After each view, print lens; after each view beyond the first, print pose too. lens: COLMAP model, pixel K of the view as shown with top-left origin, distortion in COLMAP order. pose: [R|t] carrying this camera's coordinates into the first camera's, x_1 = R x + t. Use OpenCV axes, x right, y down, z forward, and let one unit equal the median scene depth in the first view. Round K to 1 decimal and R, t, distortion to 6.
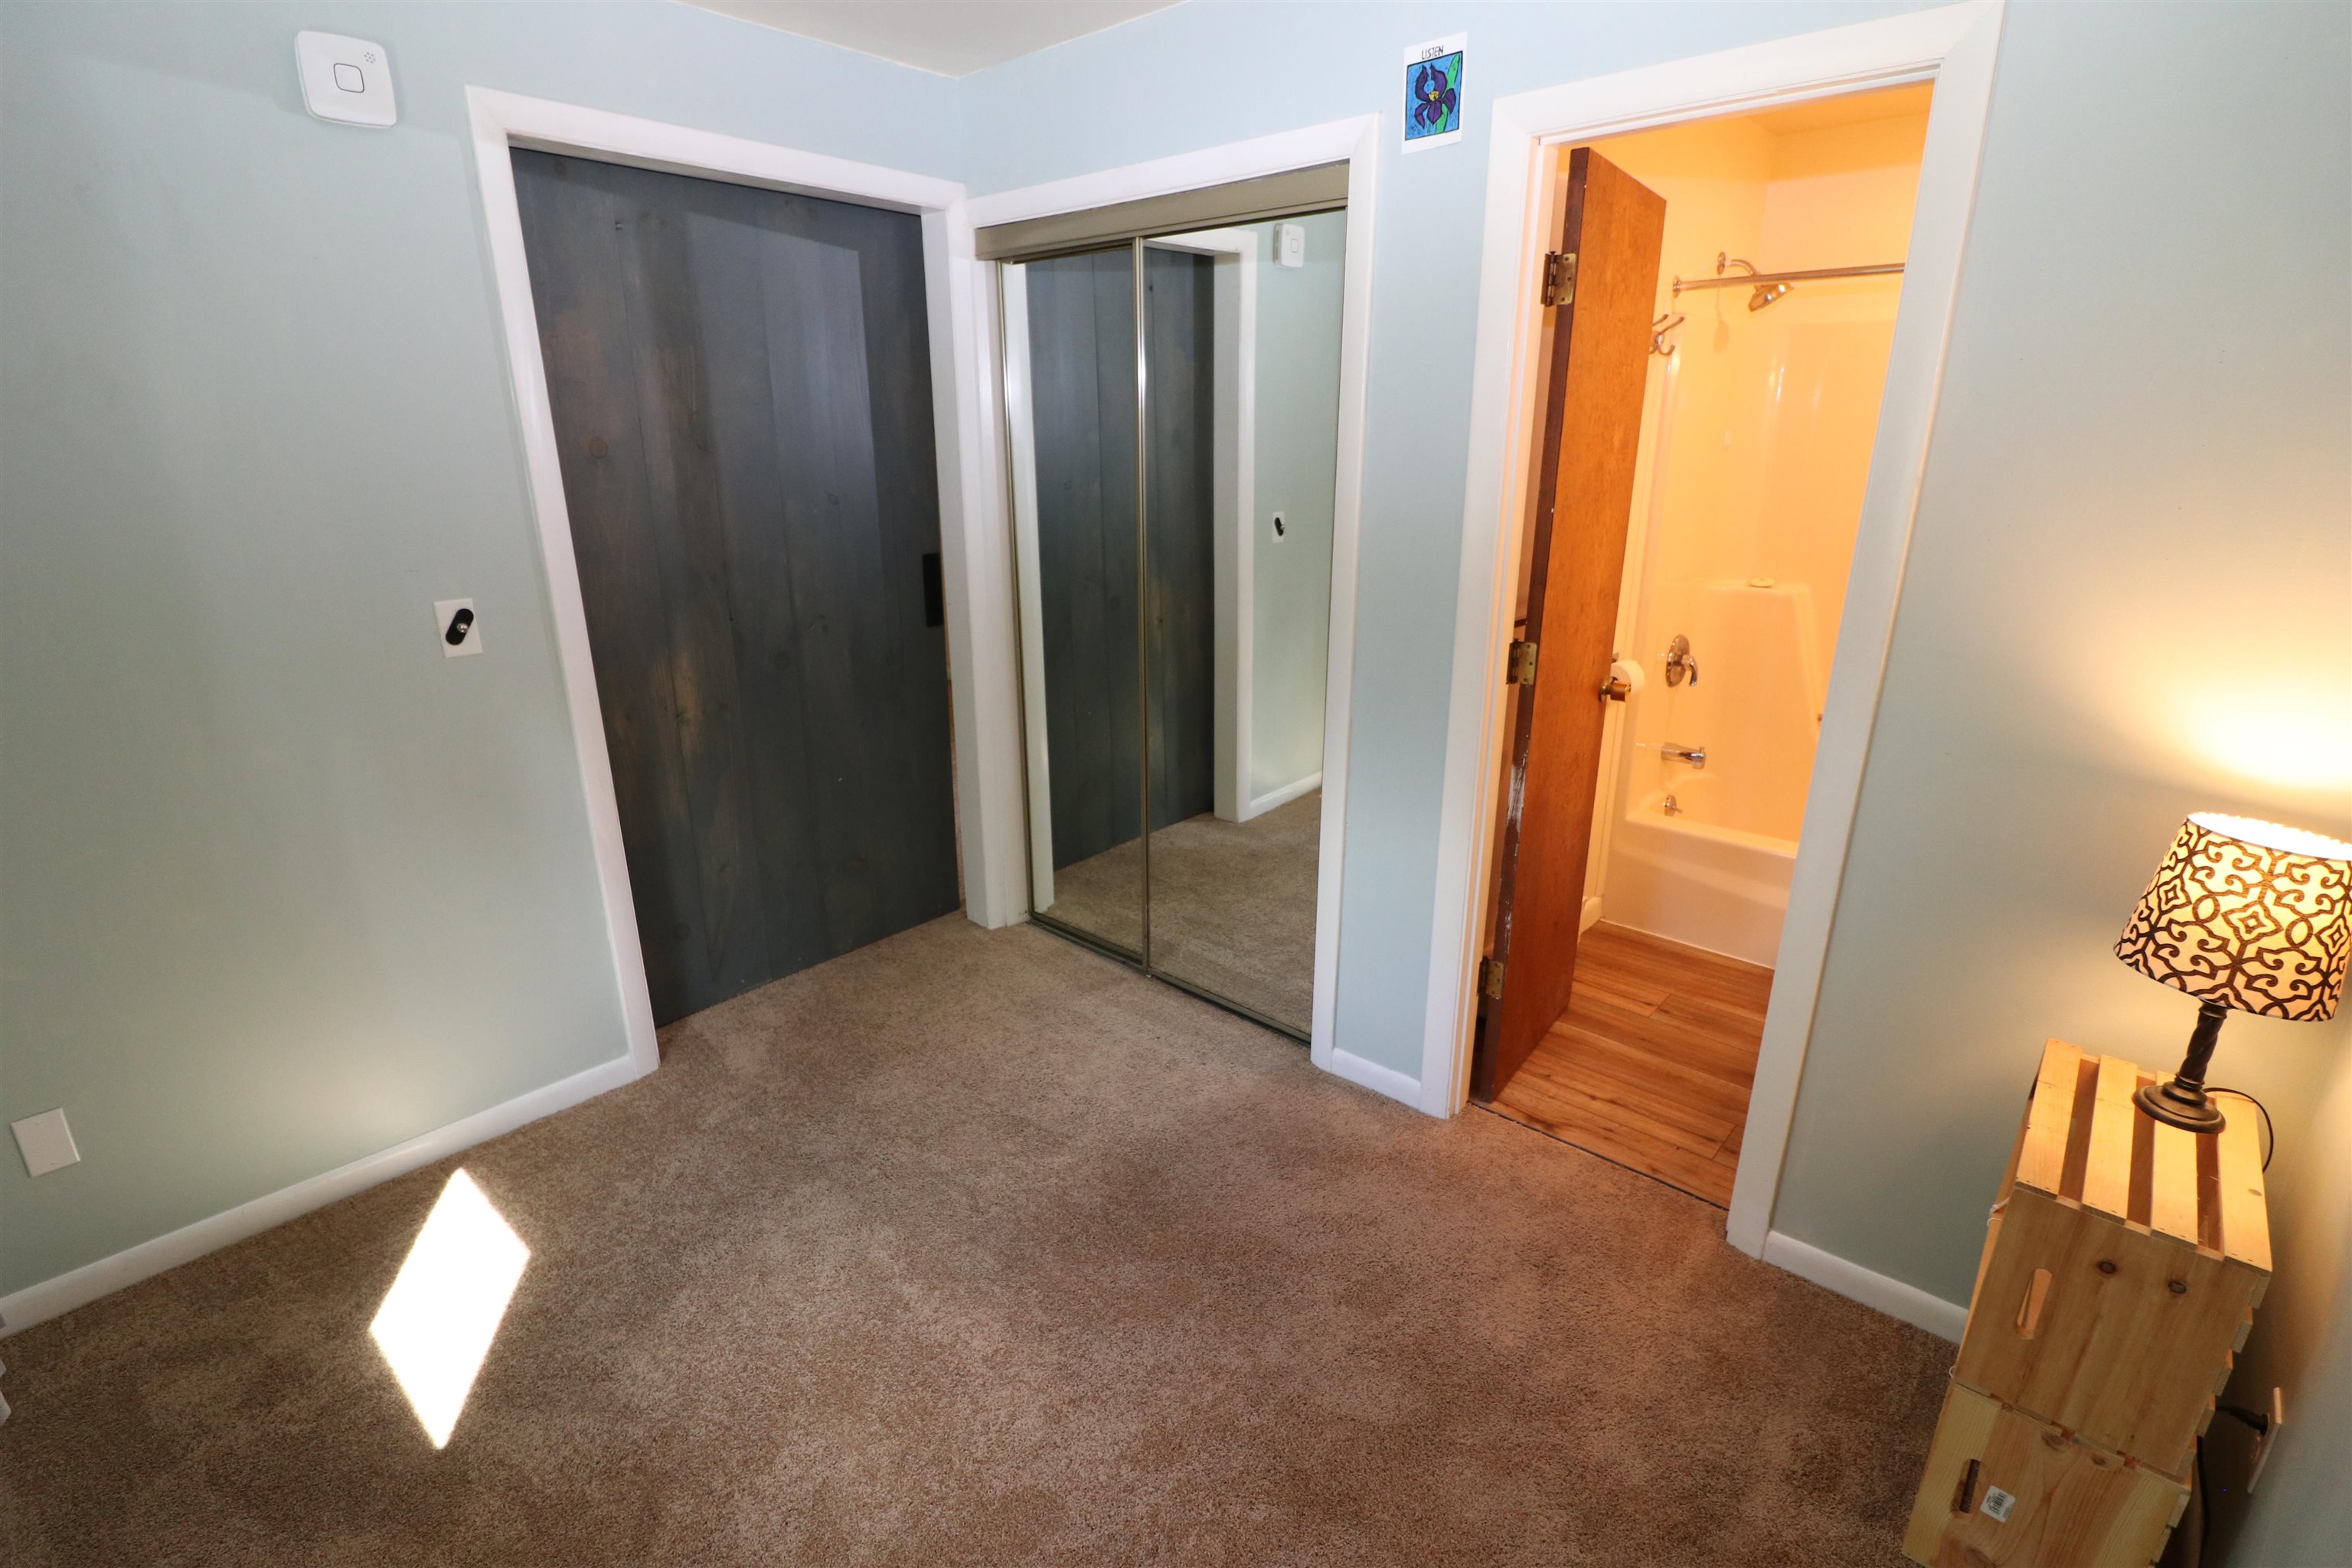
lens RADIAL K [[1088.1, 0, 1165.3], [0, 1088.1, 779.1], [0, 0, 1]] dist [-0.000693, -0.012574]
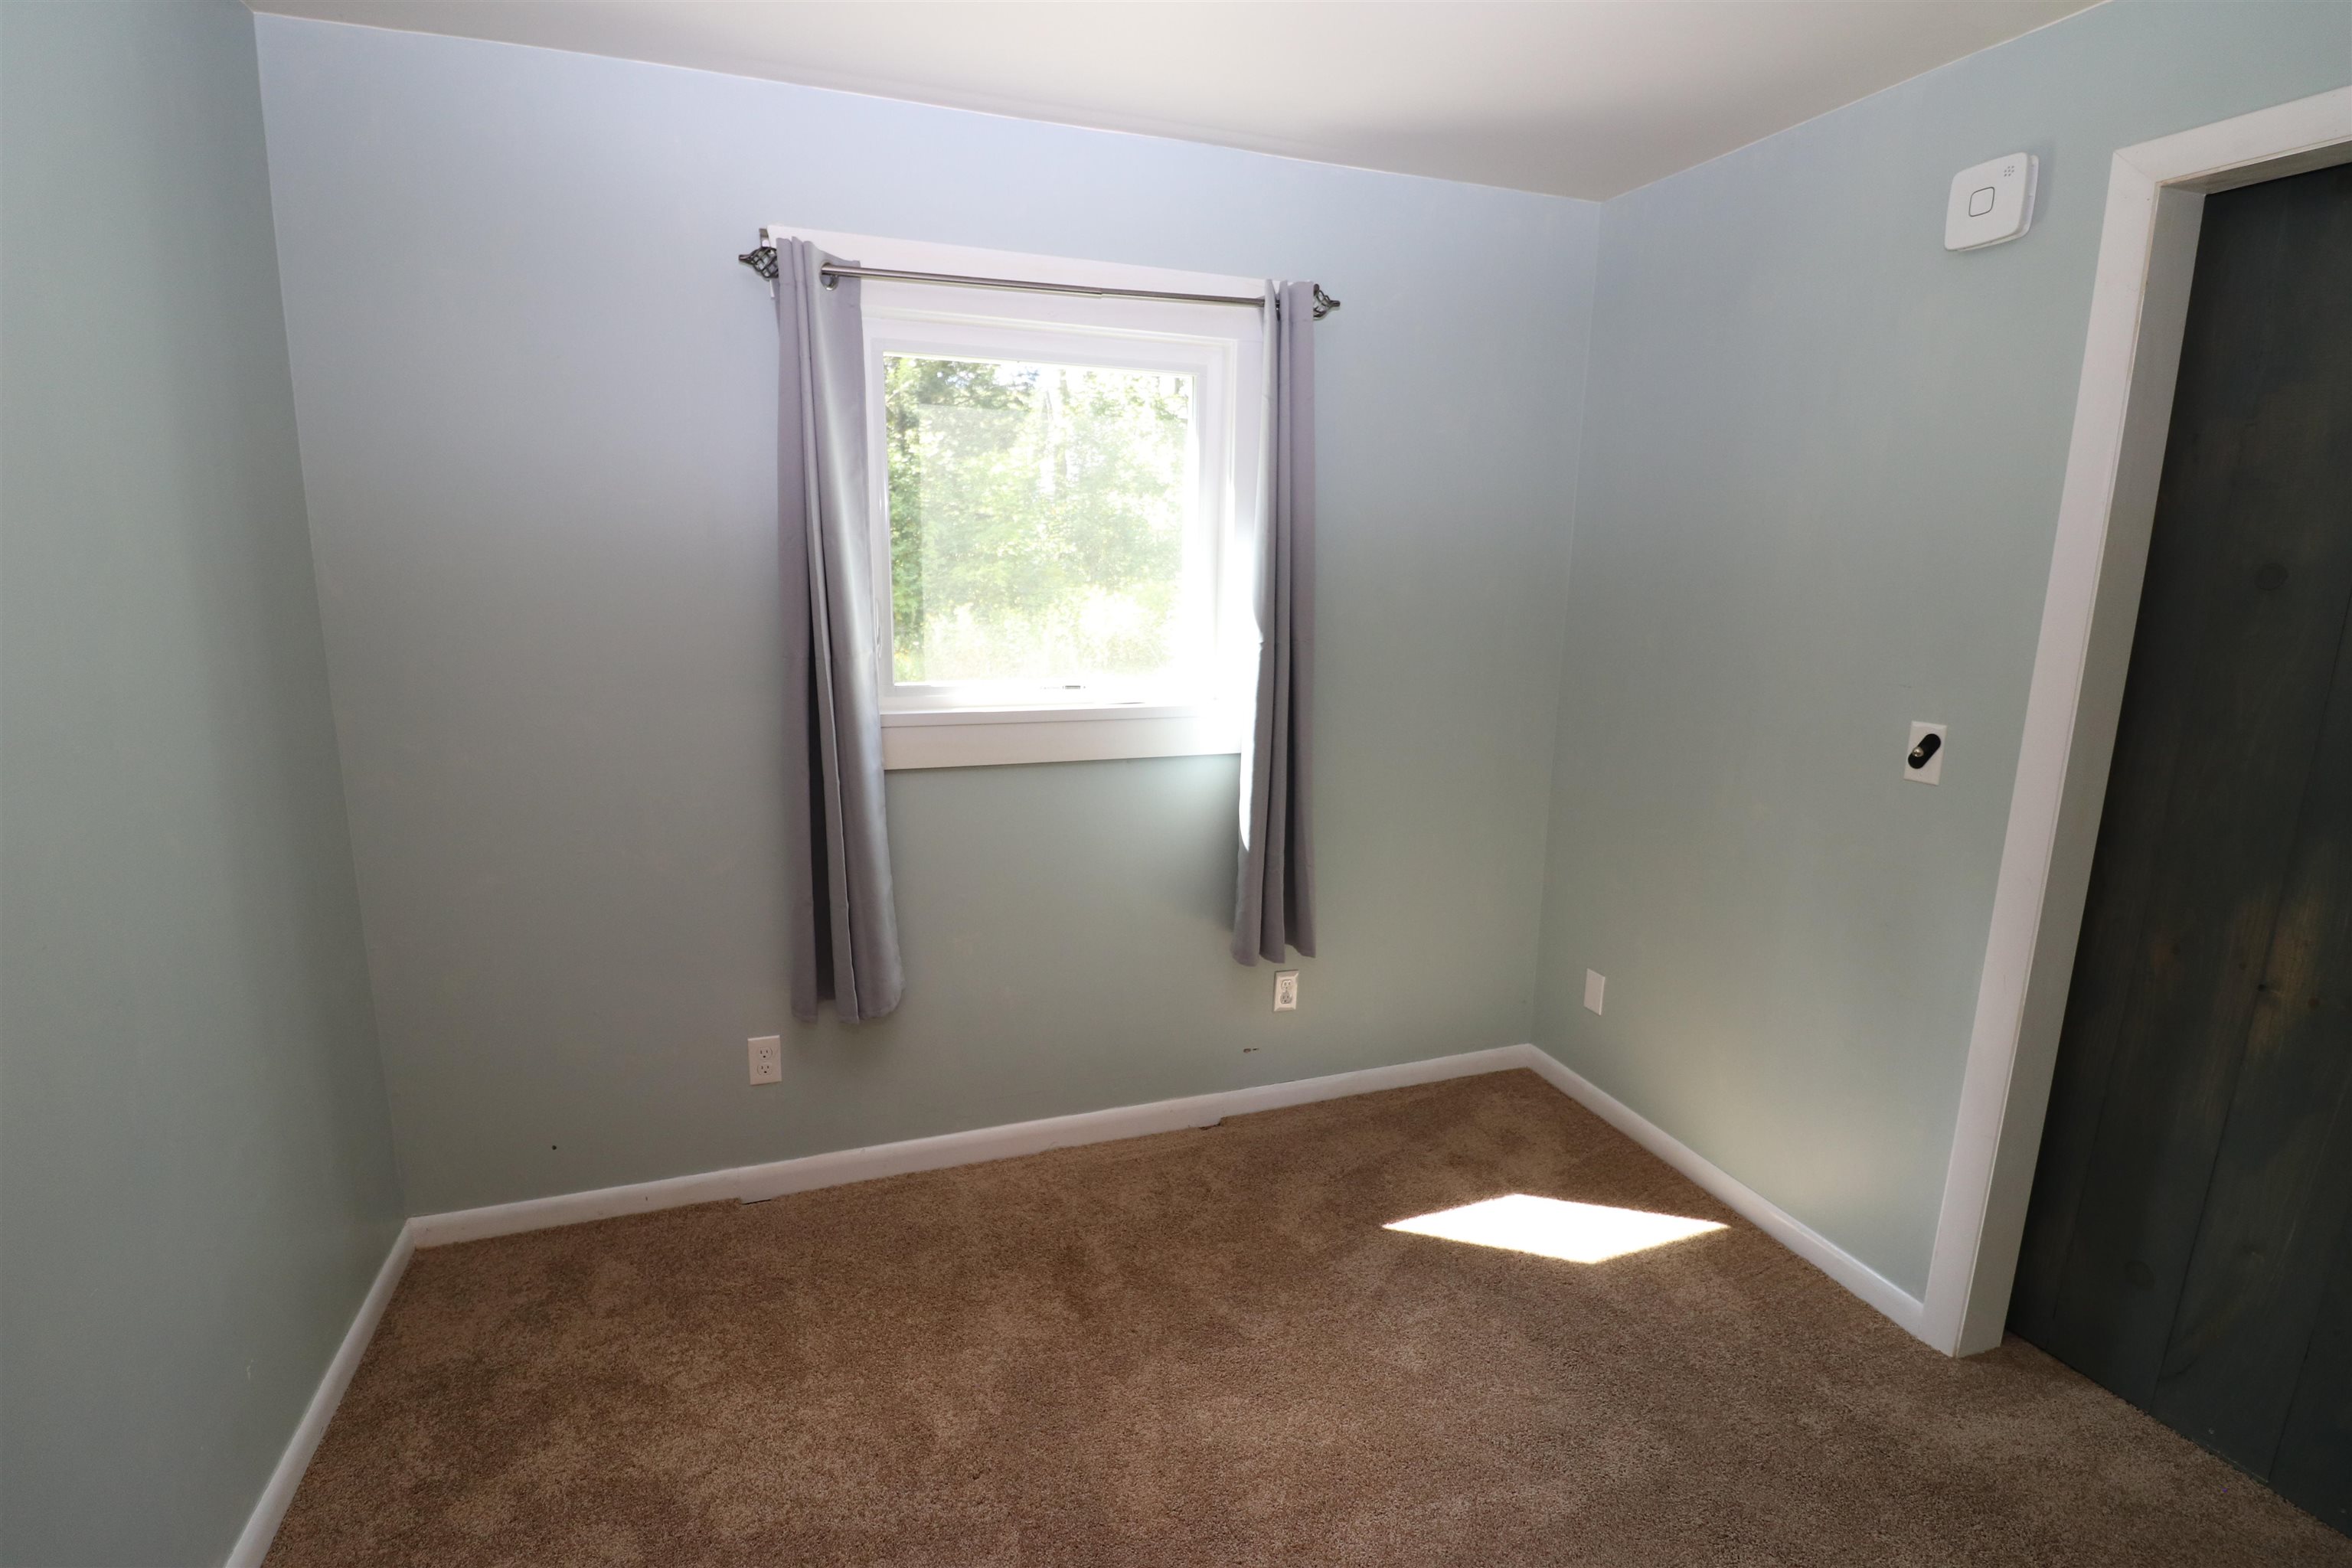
lens RADIAL K [[1088.1, 0, 1169.3], [0, 1088.1, 777.4], [0, 0, 1]] dist [-0.000693, -0.012574]
pose [[-0.470216, 0.173196, -0.865390, 0.392229], [-0.280124, 0.900562, 0.332443, -0.207268], [0.836915, 0.398737, -0.374943, 0.677852]]
